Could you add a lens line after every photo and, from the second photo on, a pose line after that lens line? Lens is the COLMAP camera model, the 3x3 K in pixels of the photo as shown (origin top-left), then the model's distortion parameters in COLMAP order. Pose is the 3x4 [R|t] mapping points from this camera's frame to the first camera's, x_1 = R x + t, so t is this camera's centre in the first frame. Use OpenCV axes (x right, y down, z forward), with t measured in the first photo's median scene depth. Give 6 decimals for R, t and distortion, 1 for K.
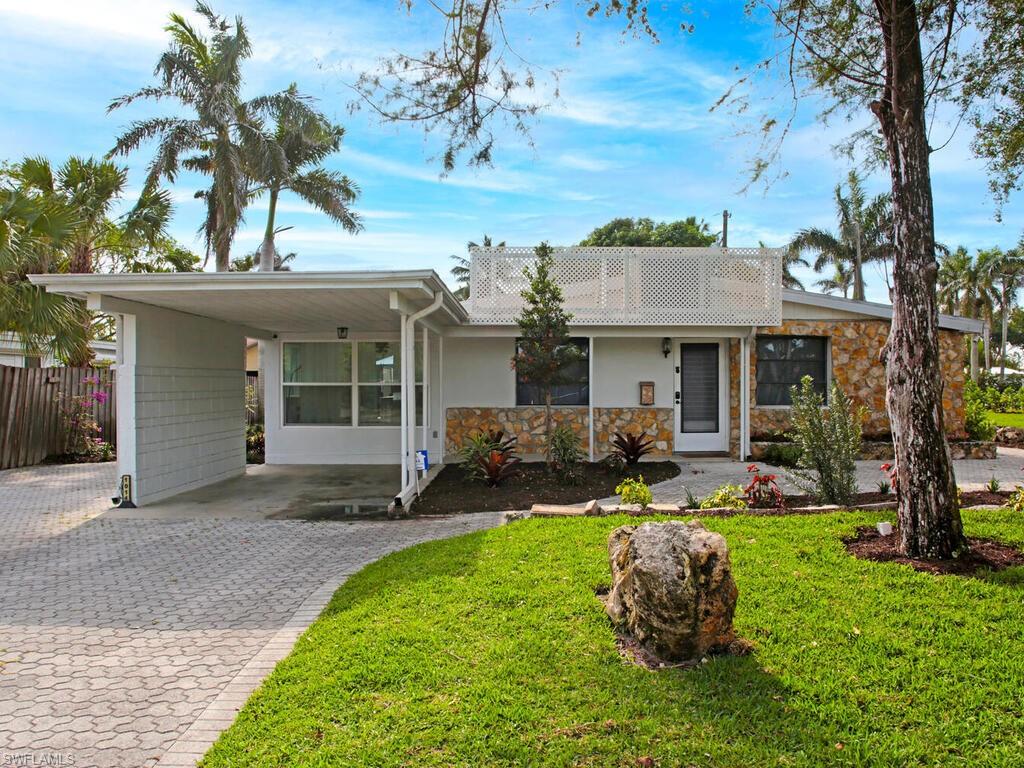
lens RADIAL K [[859.6, 0, 512.0], [0, 859.6, 384.0], [0, 0, 1]] dist [-0.100800, 0.125763]
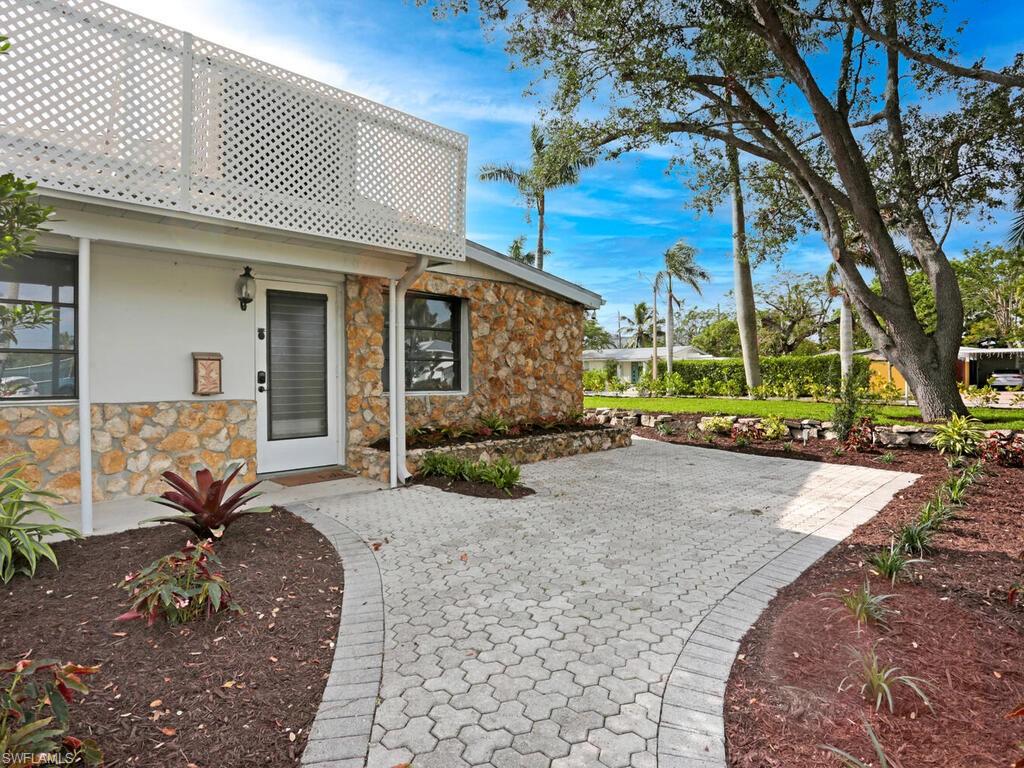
lens RADIAL K [[569.1, 0, 512.0], [0, 569.1, 384.0], [0, 0, 1]] dist [-0.077930, 0.042004]
pose [[0.721548, -0.011136, 0.692275, 0.051907], [-0.000912, 0.999854, 0.017035, 0.011119], [-0.692364, -0.012923, 0.721433, 0.610051]]
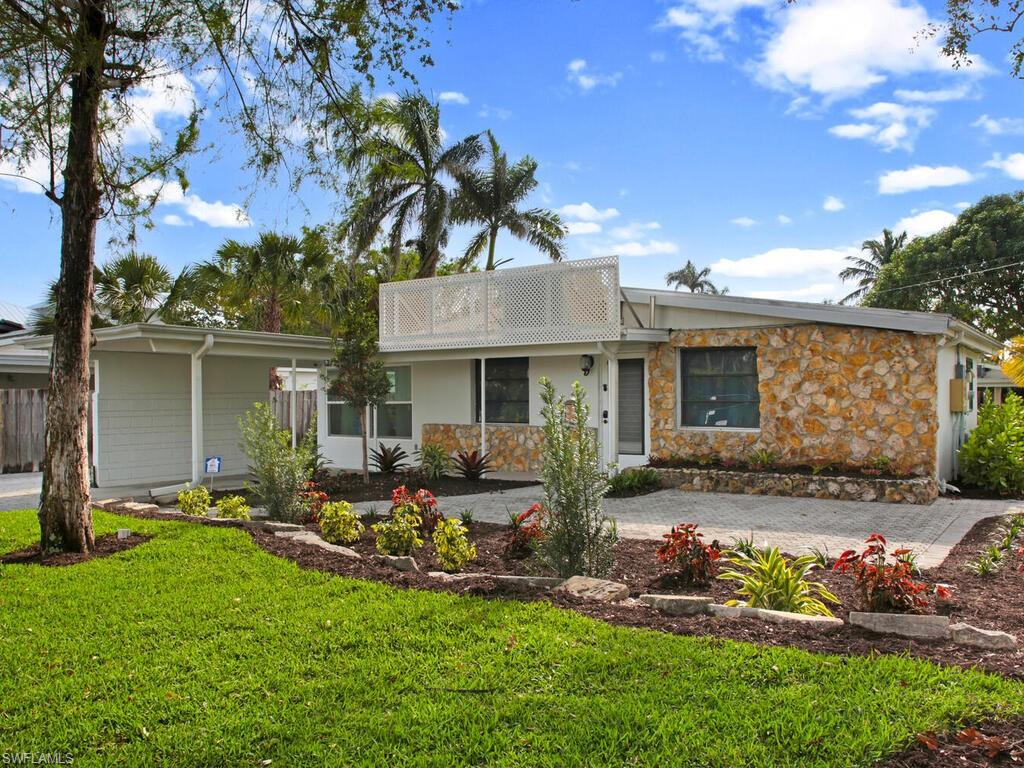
lens RADIAL K [[859.6, 0, 512.0], [0, 859.6, 384.0], [0, 0, 1]] dist [-0.100800, 0.125763]
pose [[0.791122, -0.012397, -0.611532, 0.704004], [0.006183, 0.999906, -0.012271, -0.009627], [0.611627, 0.005927, 0.791124, 0.179772]]
